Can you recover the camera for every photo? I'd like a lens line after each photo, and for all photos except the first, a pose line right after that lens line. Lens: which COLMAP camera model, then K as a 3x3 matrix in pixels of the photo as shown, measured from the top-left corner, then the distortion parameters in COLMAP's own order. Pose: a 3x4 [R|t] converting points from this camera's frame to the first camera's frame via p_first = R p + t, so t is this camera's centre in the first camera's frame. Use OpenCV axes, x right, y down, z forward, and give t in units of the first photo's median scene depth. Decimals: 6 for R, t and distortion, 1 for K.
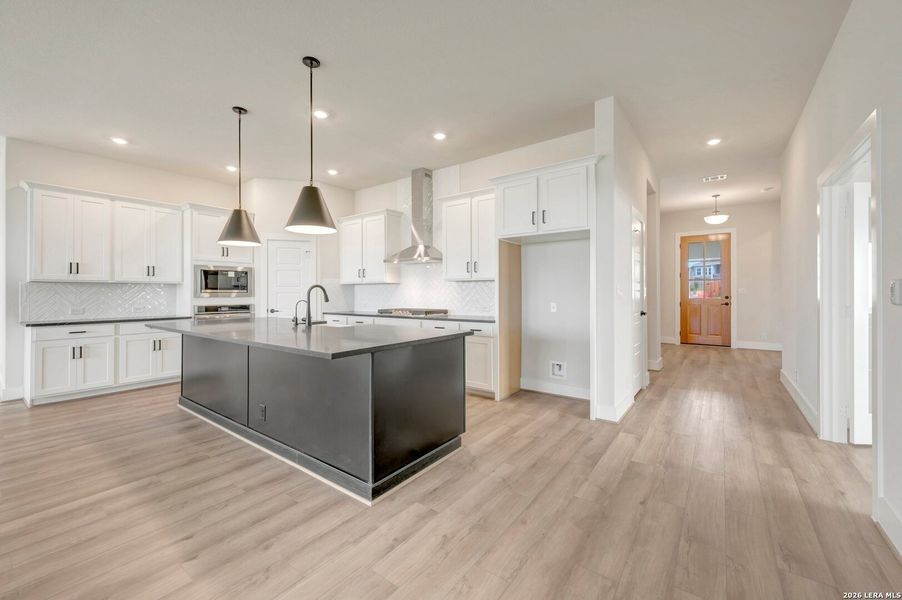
lens RADIAL K [[361.2, 0, 451.7], [0, 361.2, 294.5], [0, 0, 1]] dist [-0.001144, -0.000288]
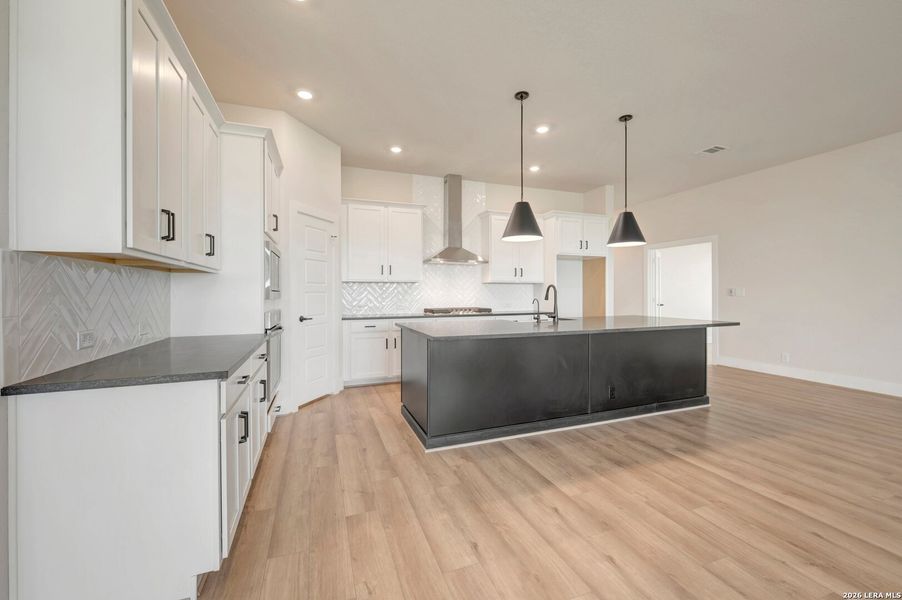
lens RADIAL K [[364.8, 0, 453.7], [0, 364.8, 297.1], [0, 0, 1]] dist [-0.001159, -0.000201]
pose [[0.541878, -0.004406, 0.840446, -1.478366], [0.002921, 0.999990, 0.003359, 0.004958], [-0.840452, 0.000635, 0.541885, 0.635993]]
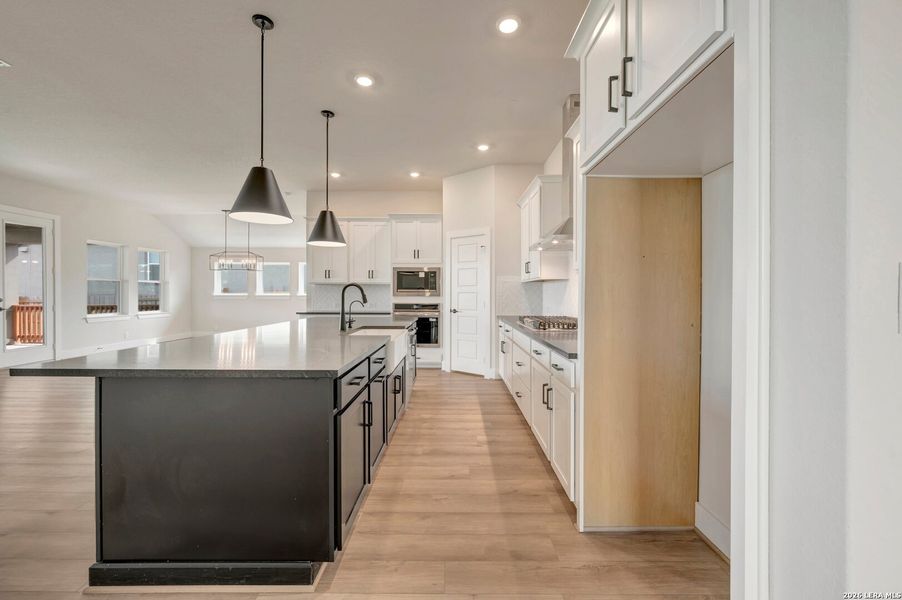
lens RADIAL K [[361.2, 0, 451.7], [0, 361.2, 294.5], [0, 0, 1]] dist [-0.001144, -0.000288]
pose [[0.594526, 0.008709, -0.804029, 0.449301], [-0.008669, 0.999953, 0.004421, -0.005162], [0.804030, 0.004341, 0.594574, 0.675461]]
